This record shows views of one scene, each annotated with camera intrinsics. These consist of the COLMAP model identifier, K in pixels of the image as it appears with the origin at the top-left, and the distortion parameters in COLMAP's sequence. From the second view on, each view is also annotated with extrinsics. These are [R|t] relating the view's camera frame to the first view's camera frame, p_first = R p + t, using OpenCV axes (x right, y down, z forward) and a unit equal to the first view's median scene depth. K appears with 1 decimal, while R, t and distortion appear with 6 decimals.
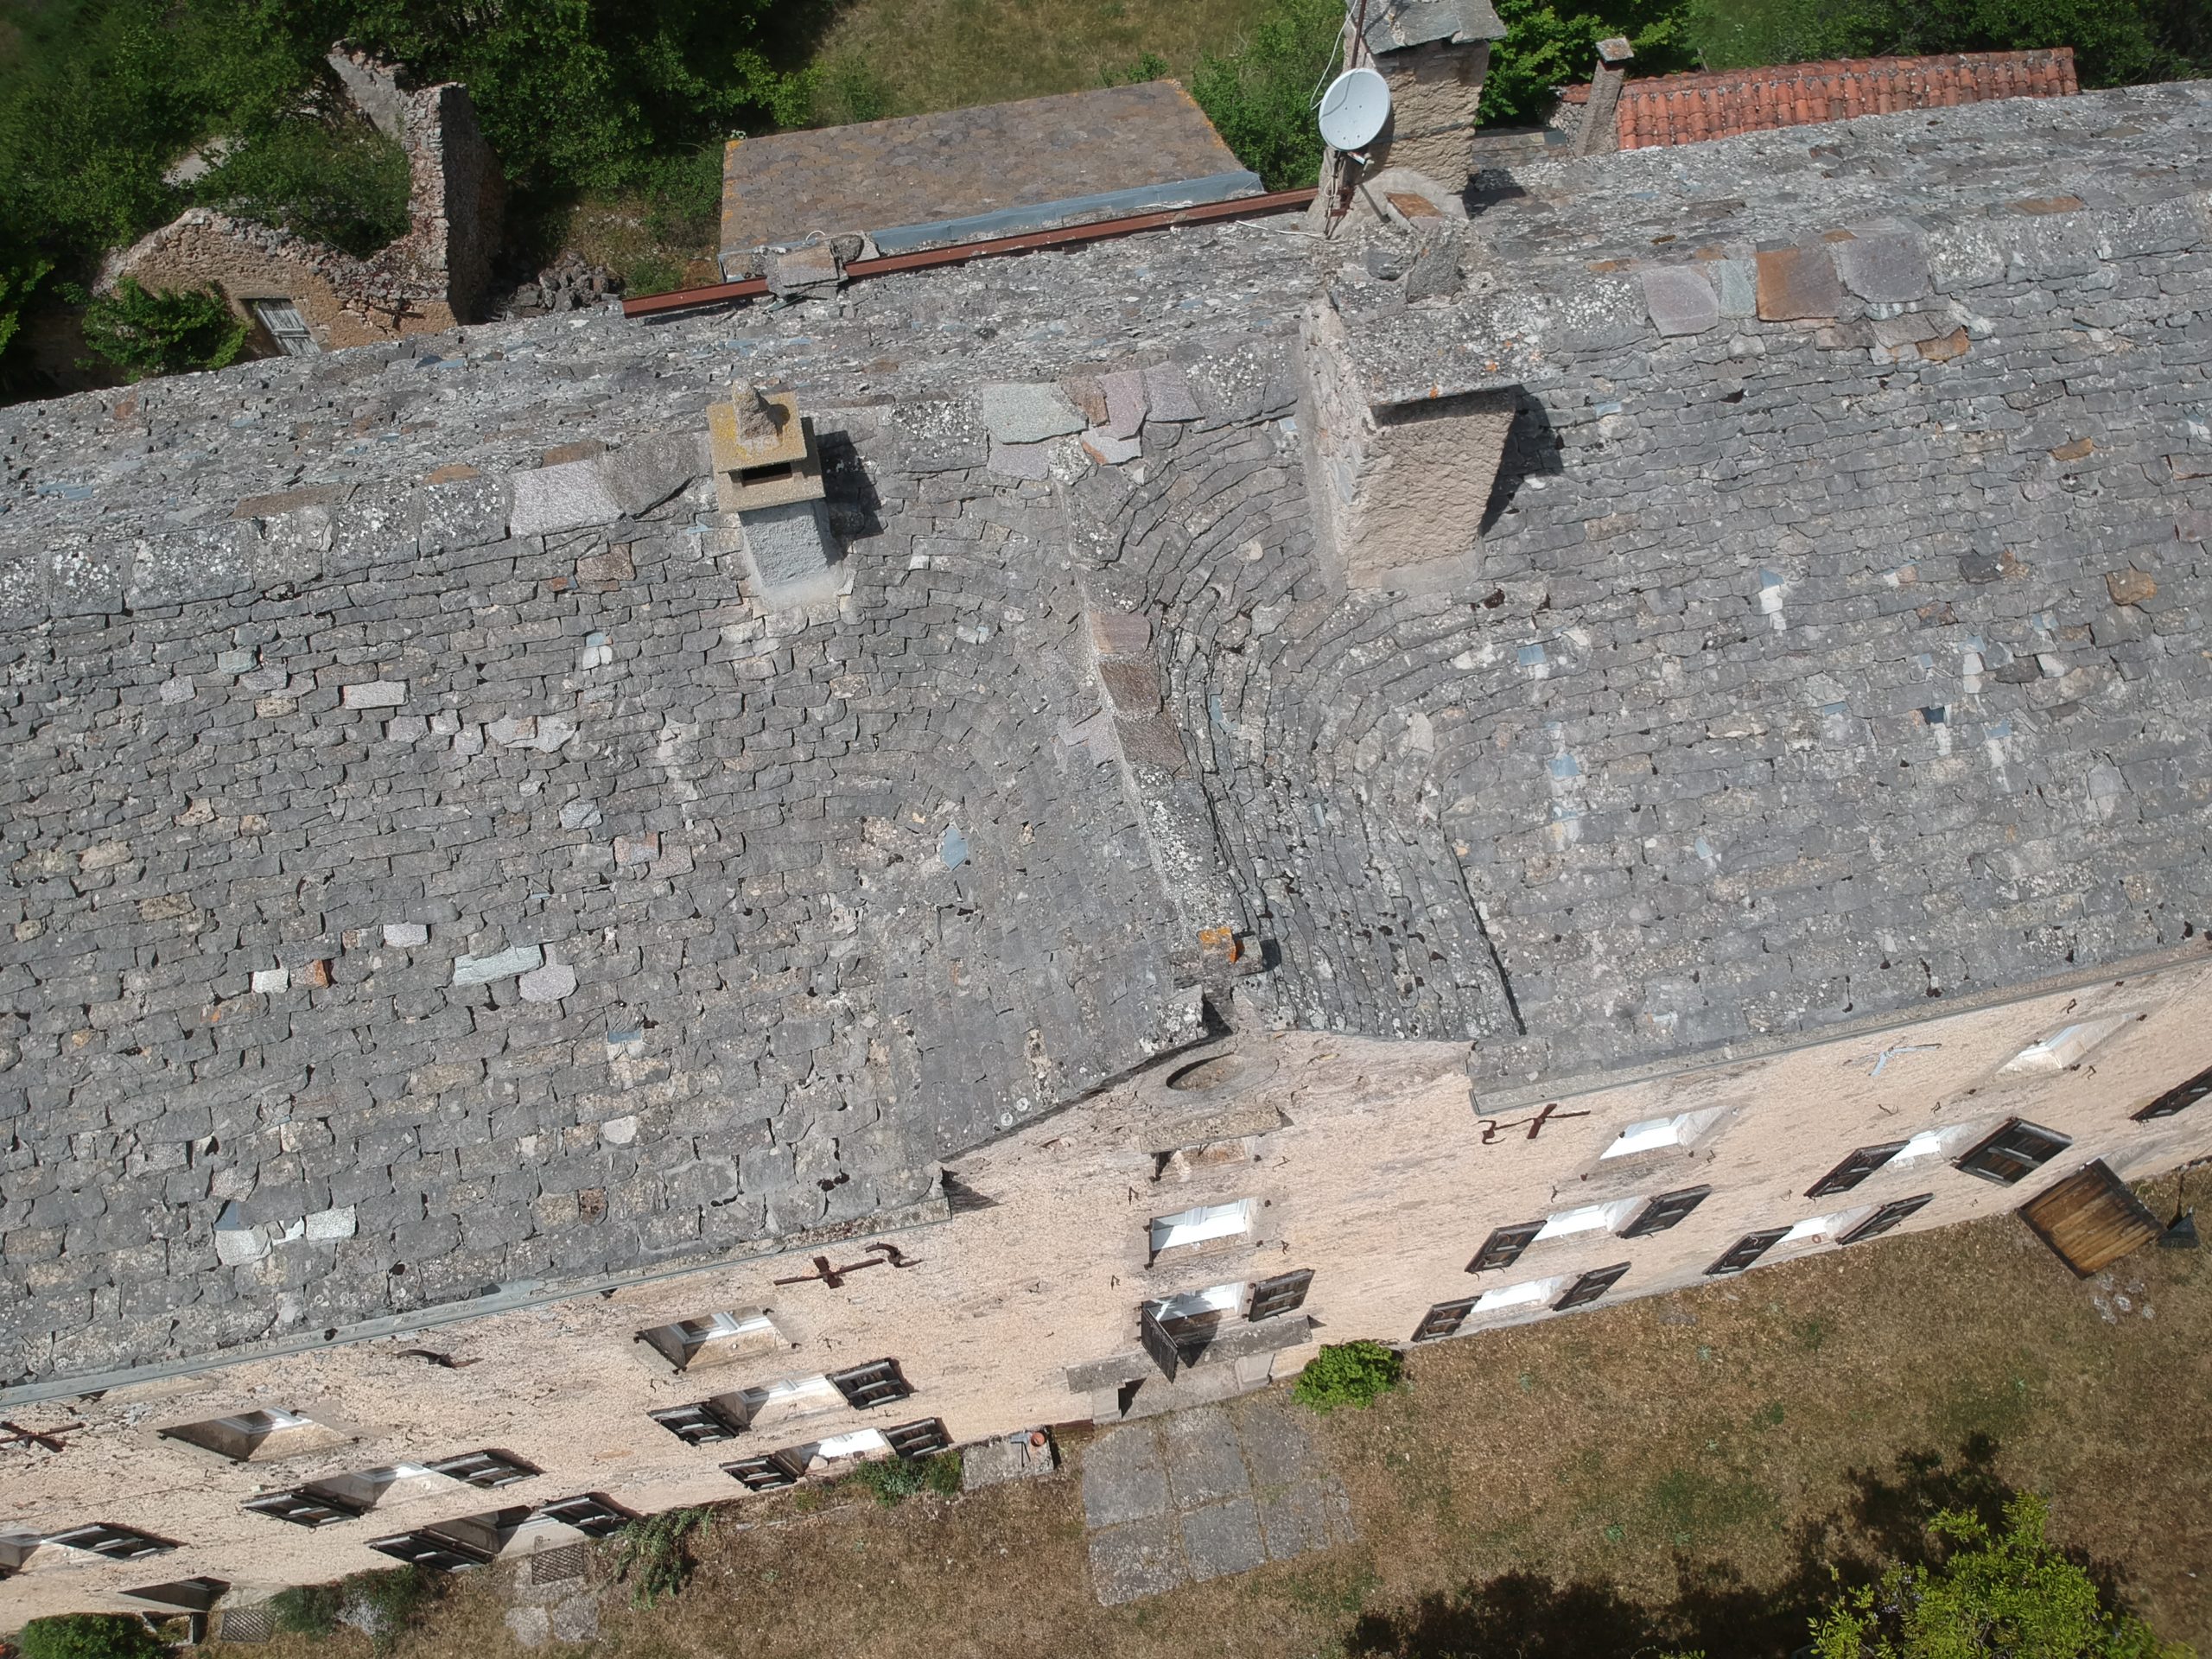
lens RADIAL K [[1650.7, 0, 1126.2], [0, 1650.7, 815.6], [0, 0, 1]] dist [0.080484, -0.153984]
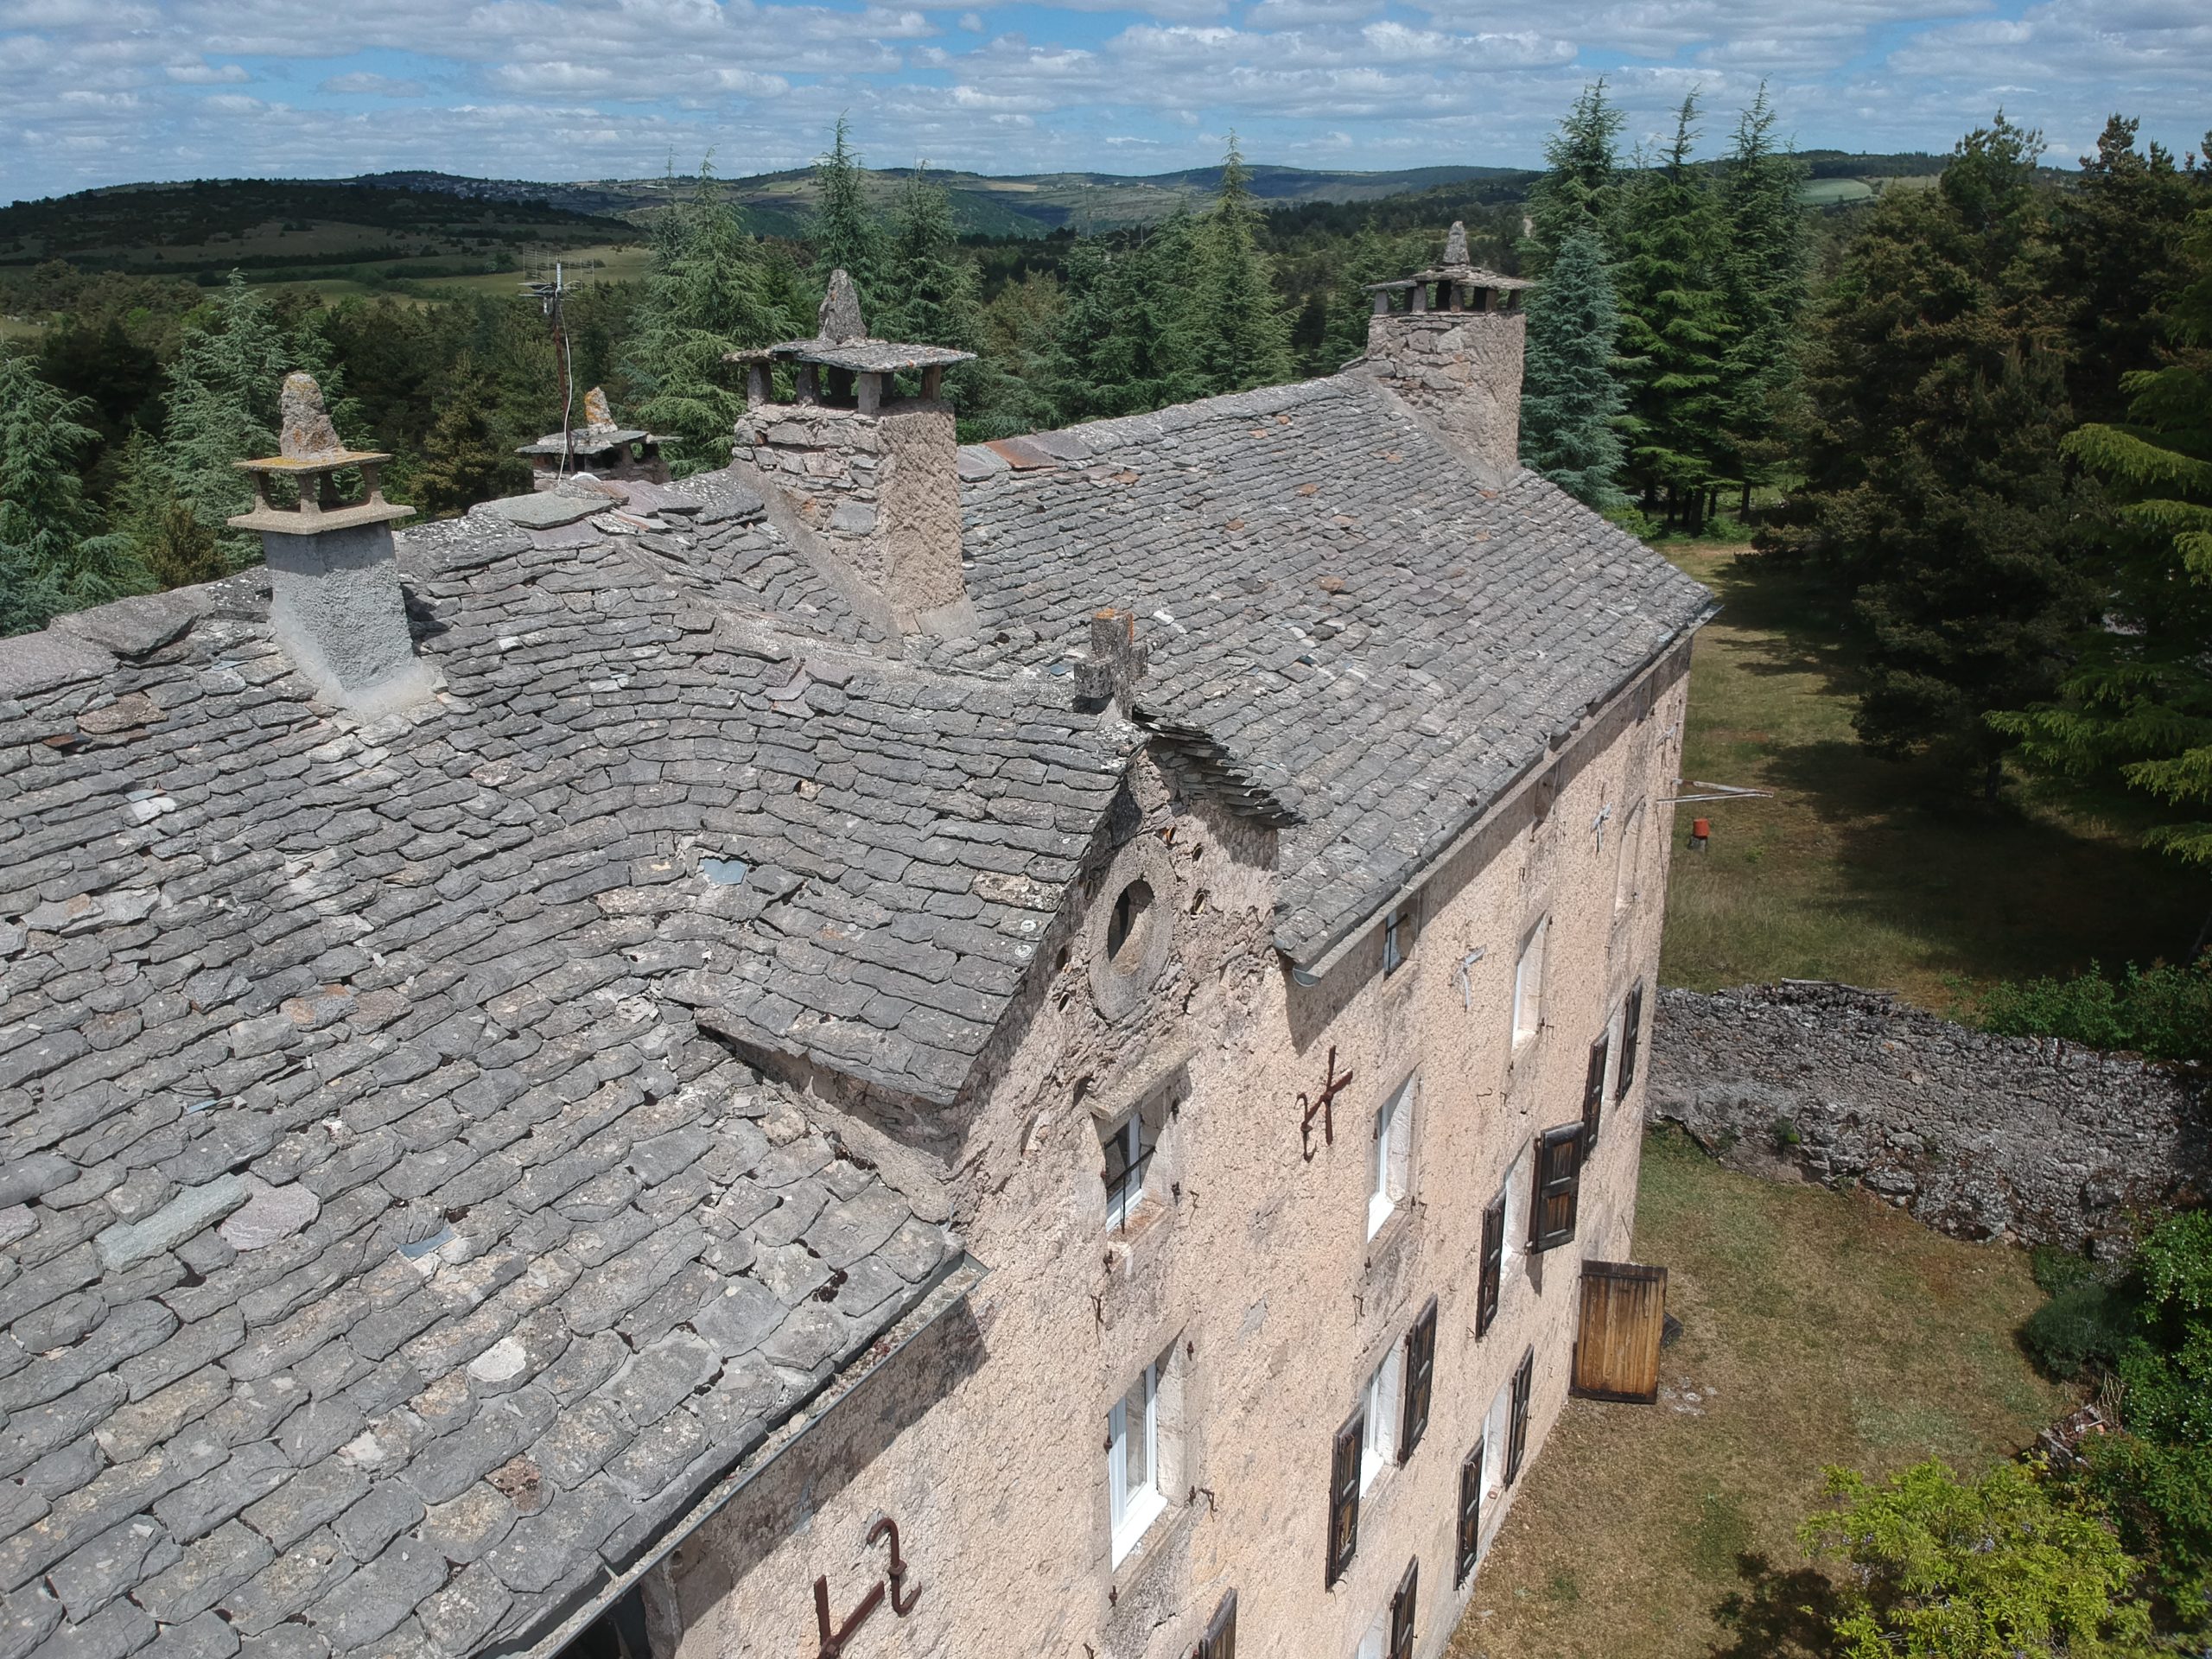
lens RADIAL K [[1650.7, 0, 1085.3], [0, 1650.7, 809.4], [0, 0, 1]] dist [0.080484, -0.153984]
pose [[0.699924, -0.257510, 0.666180, -0.472453], [0.630794, 0.660338, -0.407494, 0.406584], [-0.334970, 0.705437, 0.624622, 0.394692]]
